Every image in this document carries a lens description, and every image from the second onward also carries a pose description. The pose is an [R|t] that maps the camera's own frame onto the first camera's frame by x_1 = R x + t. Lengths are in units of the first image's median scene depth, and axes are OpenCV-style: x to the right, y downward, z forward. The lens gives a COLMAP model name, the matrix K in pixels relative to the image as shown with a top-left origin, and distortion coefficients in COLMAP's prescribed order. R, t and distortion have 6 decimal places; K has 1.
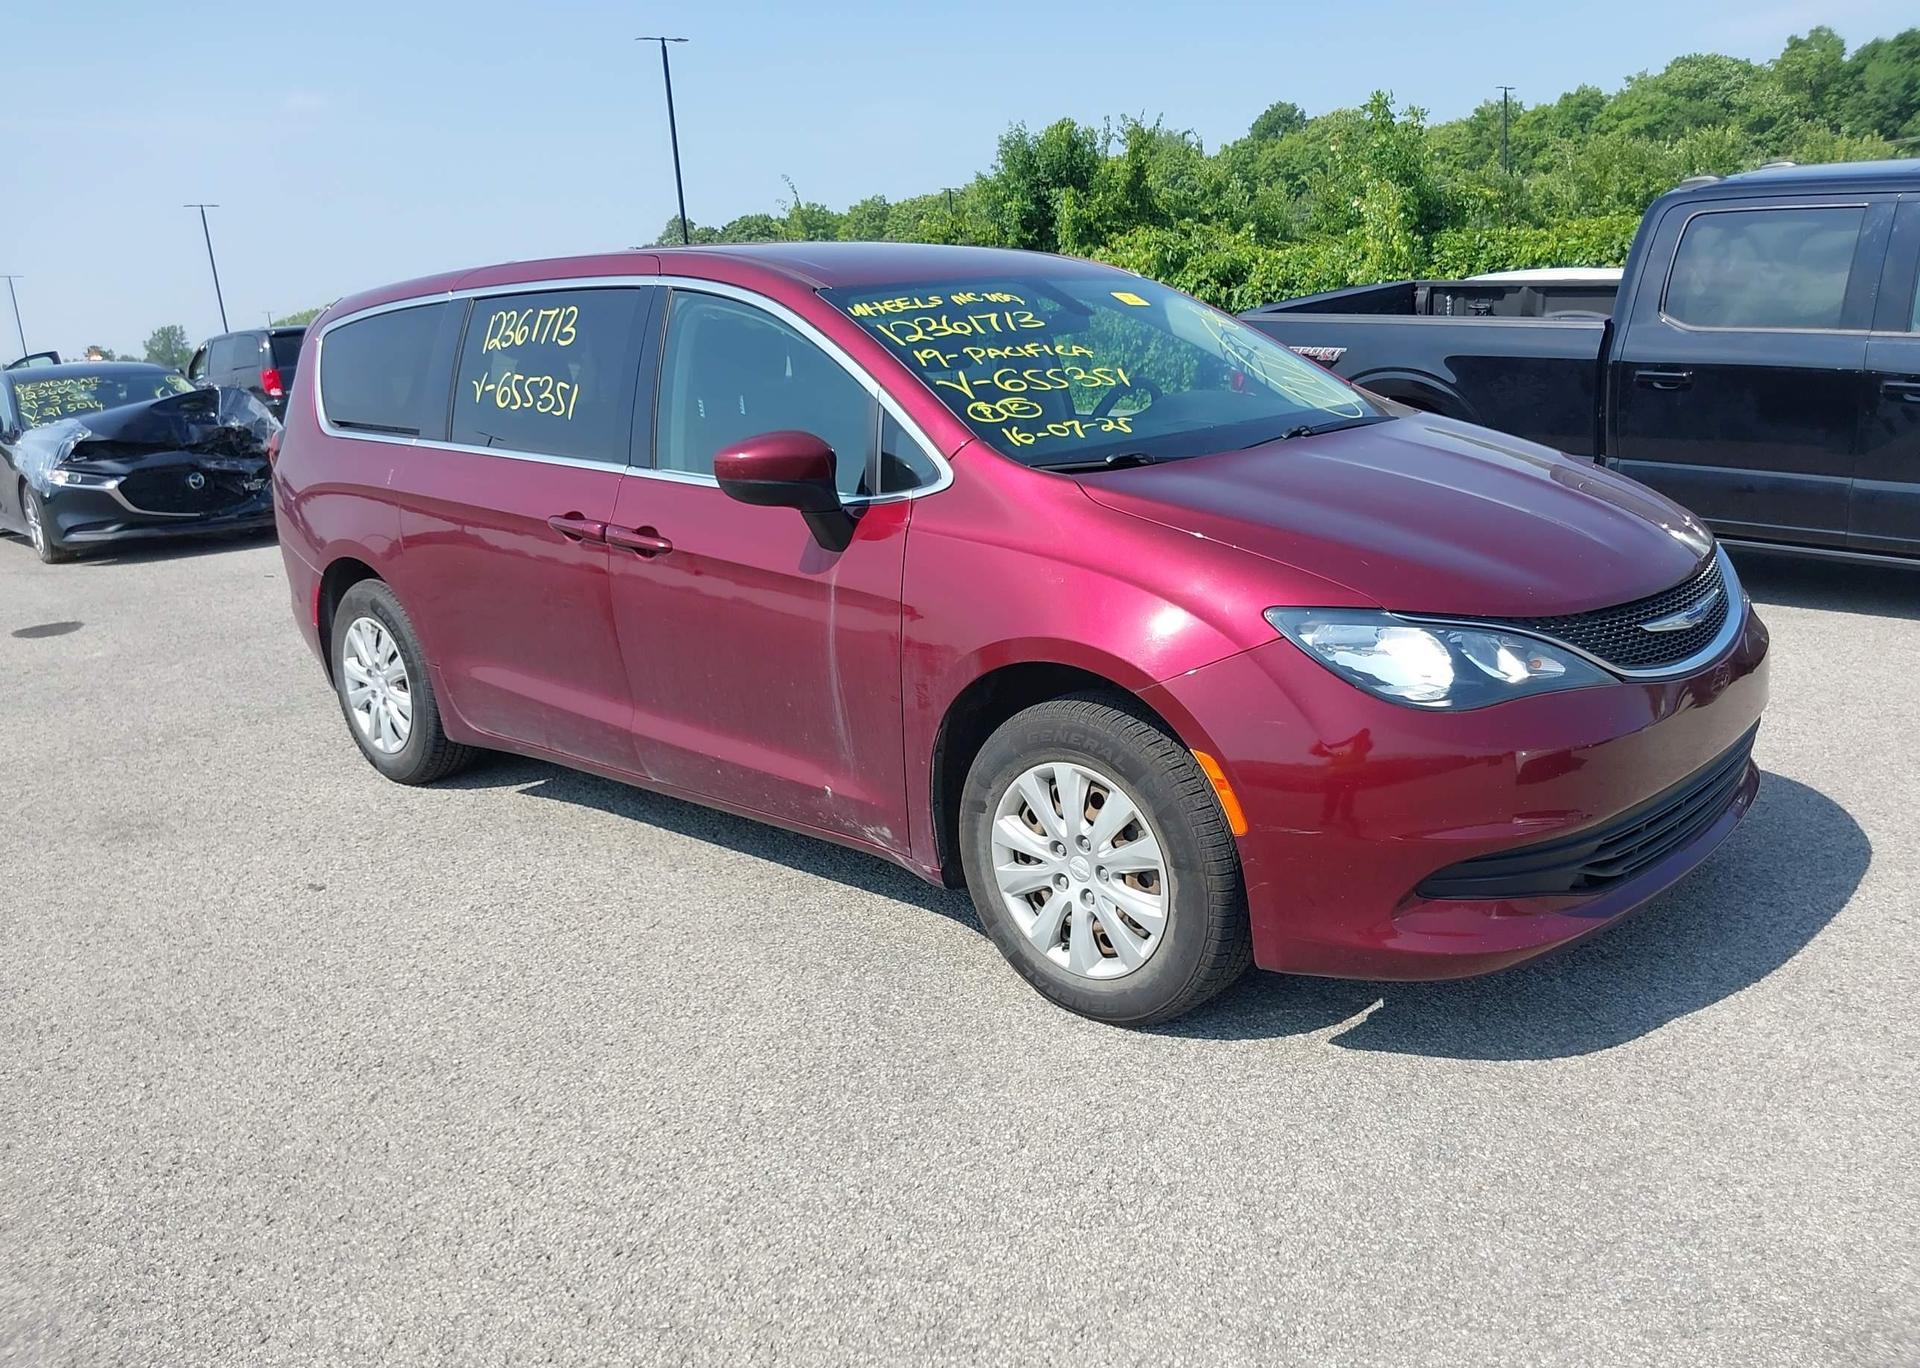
lens RADIAL K [[1557.2, 0, 962.2], [0, 1557.2, 679.9], [0, 0, 1]] dist [0.017576, -0.022683]
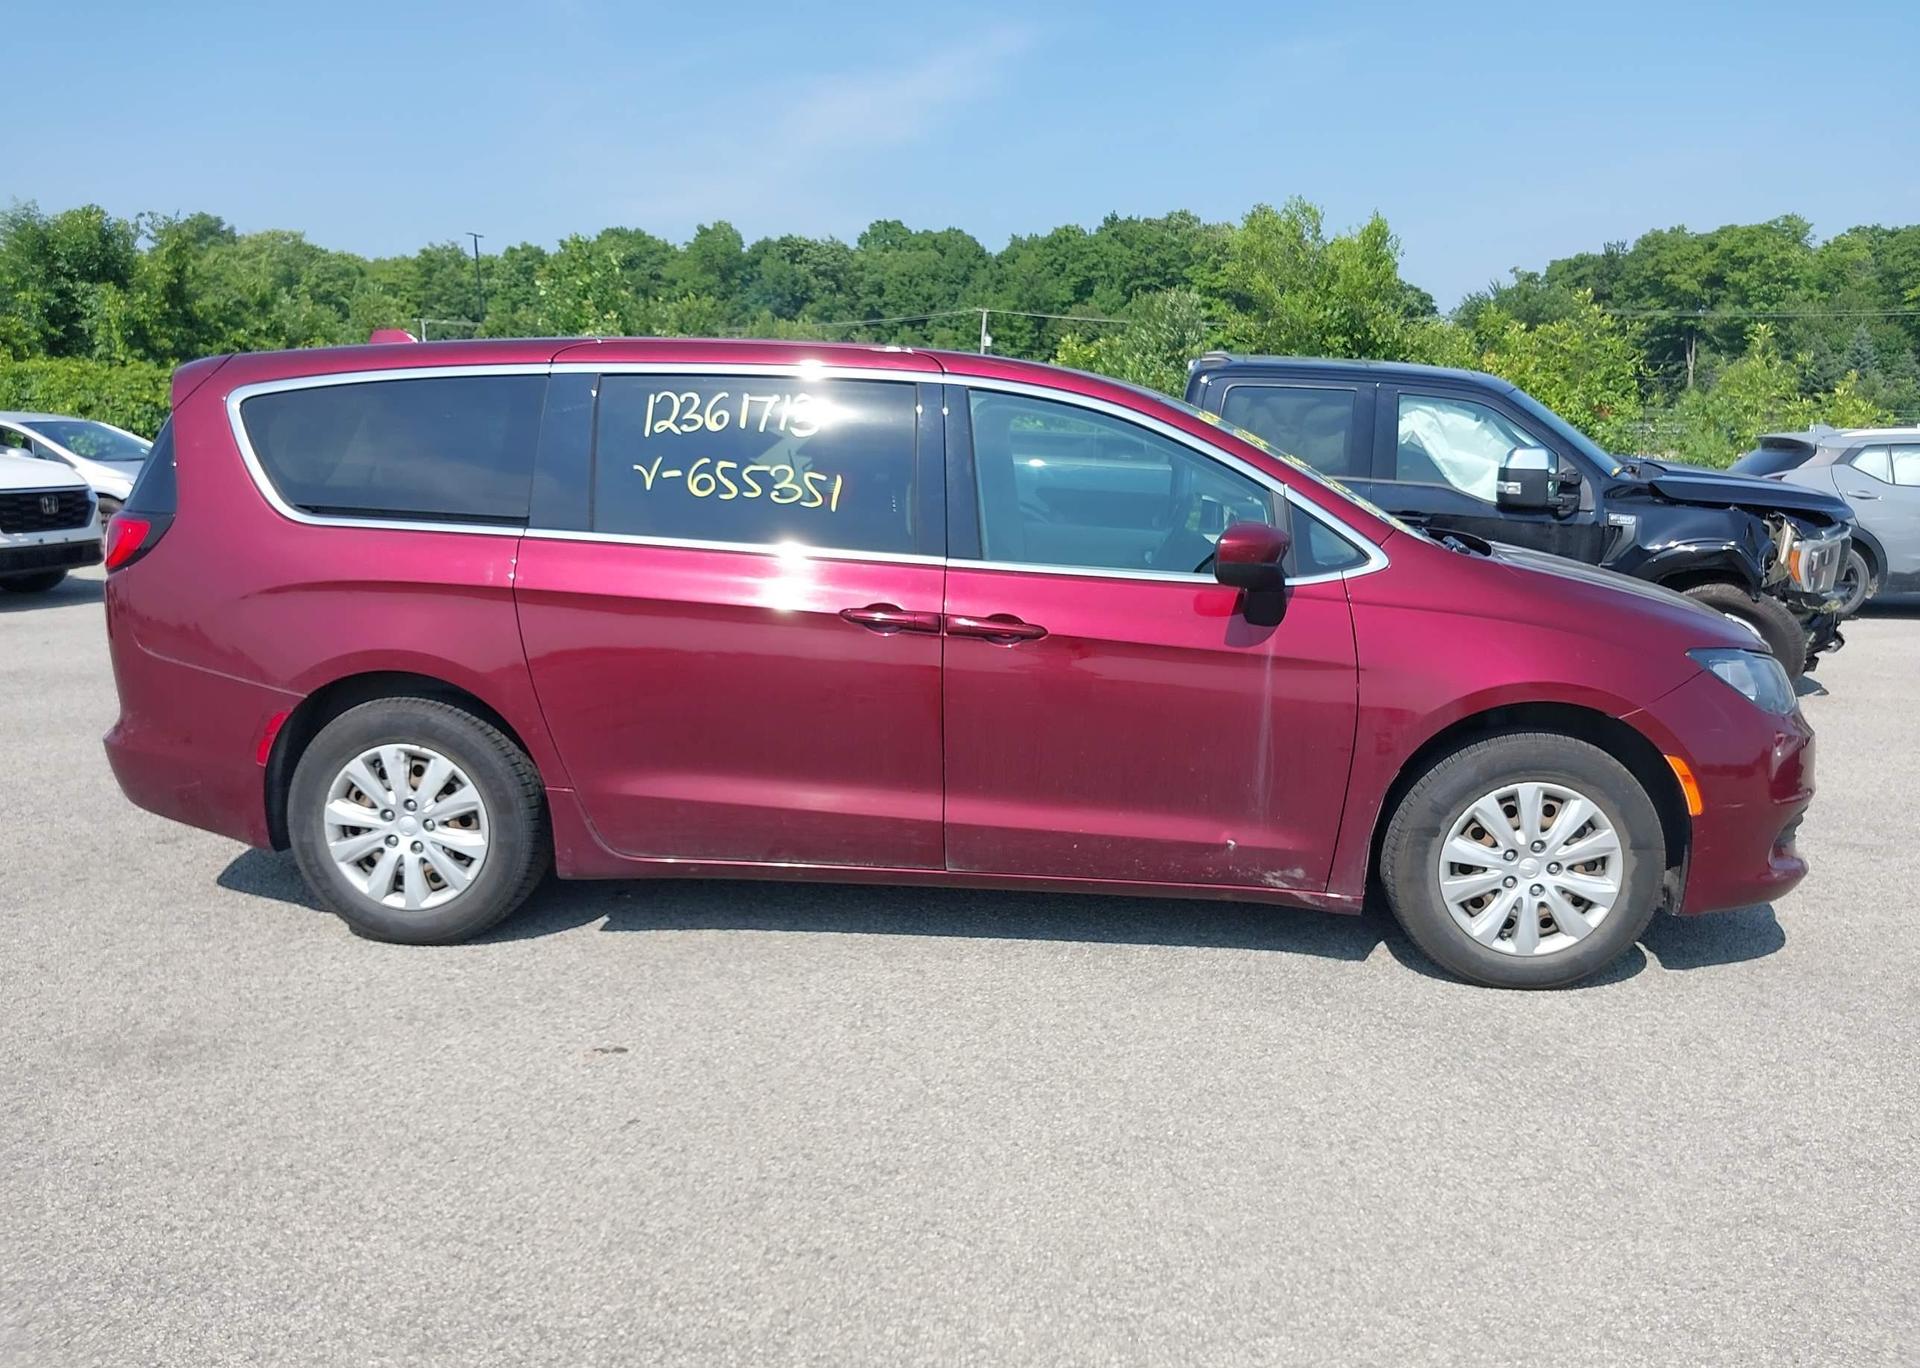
lens RADIAL K [[1587.5, 0, 964.3], [0, 1587.5, 678.8], [0, 0, 1]] dist [0.040320, -0.054741]
pose [[0.781159, -0.036135, 0.623285, -0.866877], [0.091811, 0.994119, -0.057433, 0.000947], [-0.617544, 0.102088, 0.779883, 0.207675]]
